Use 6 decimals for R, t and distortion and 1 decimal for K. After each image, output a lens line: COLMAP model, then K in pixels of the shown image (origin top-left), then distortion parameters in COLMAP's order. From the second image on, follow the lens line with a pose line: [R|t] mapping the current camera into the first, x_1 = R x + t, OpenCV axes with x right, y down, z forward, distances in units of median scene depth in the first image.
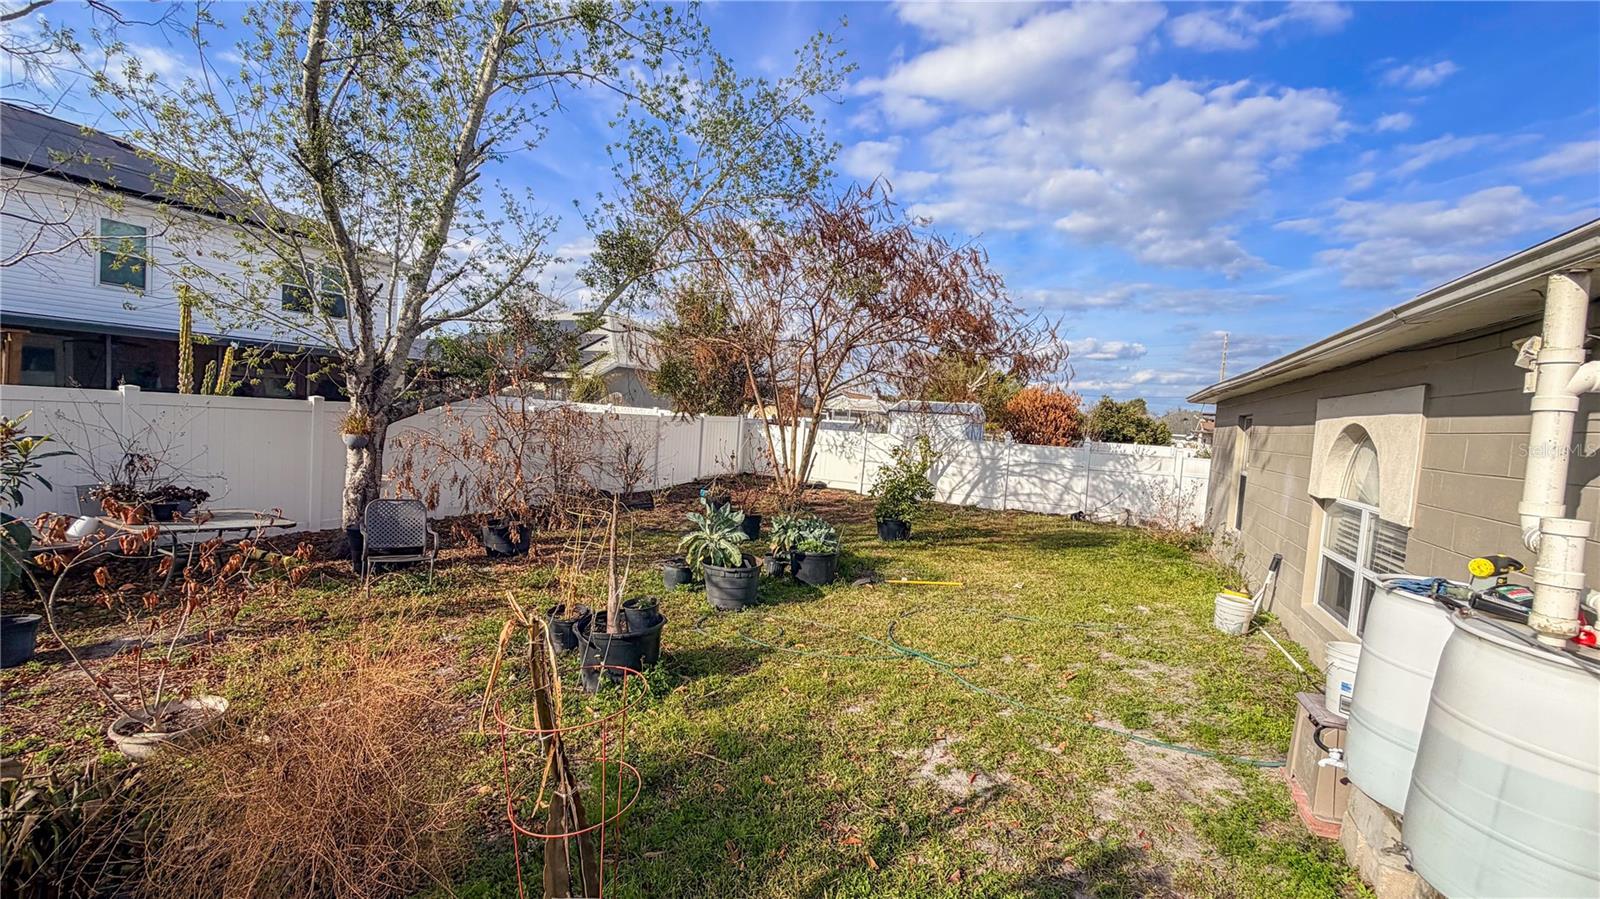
lens RADIAL K [[648.8, 0, 794.5], [0, 648.8, 448.9], [0, 0, 1]] dist [-0.002086, 0.000528]
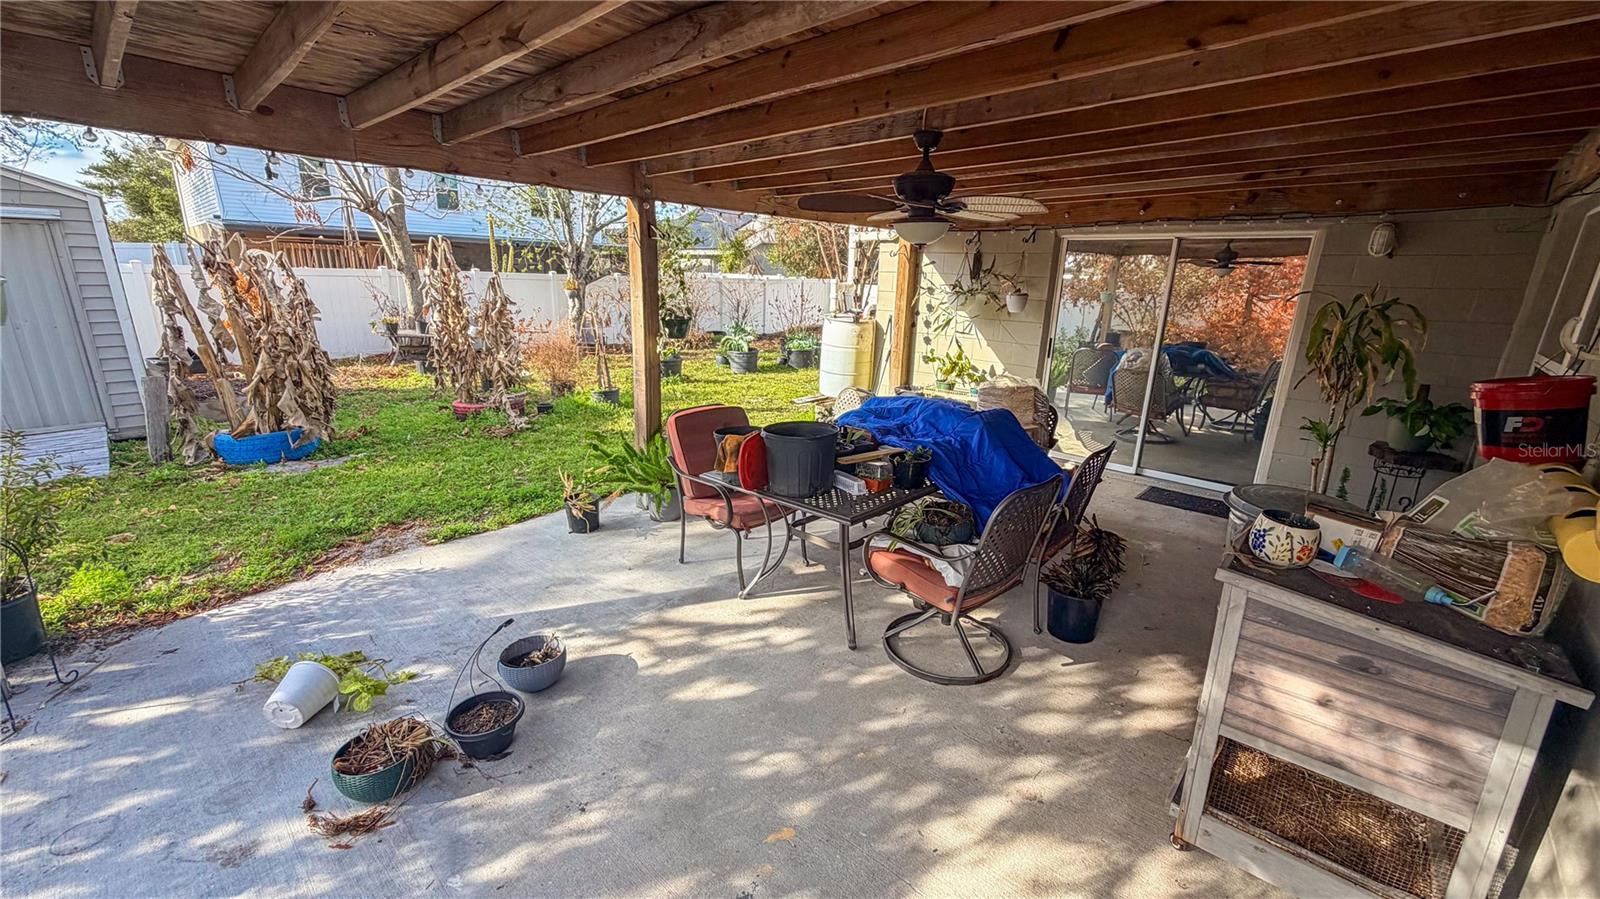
lens RADIAL K [[648.8, 0, 798.8], [0, 648.8, 461.4], [0, 0, 1]] dist [-0.002086, 0.000528]
pose [[0.957414, 0.044257, -0.285307, 0.527712], [0.015757, 0.978700, 0.204692, 0.089144], [0.288289, -0.200470, 0.936323, -0.690541]]
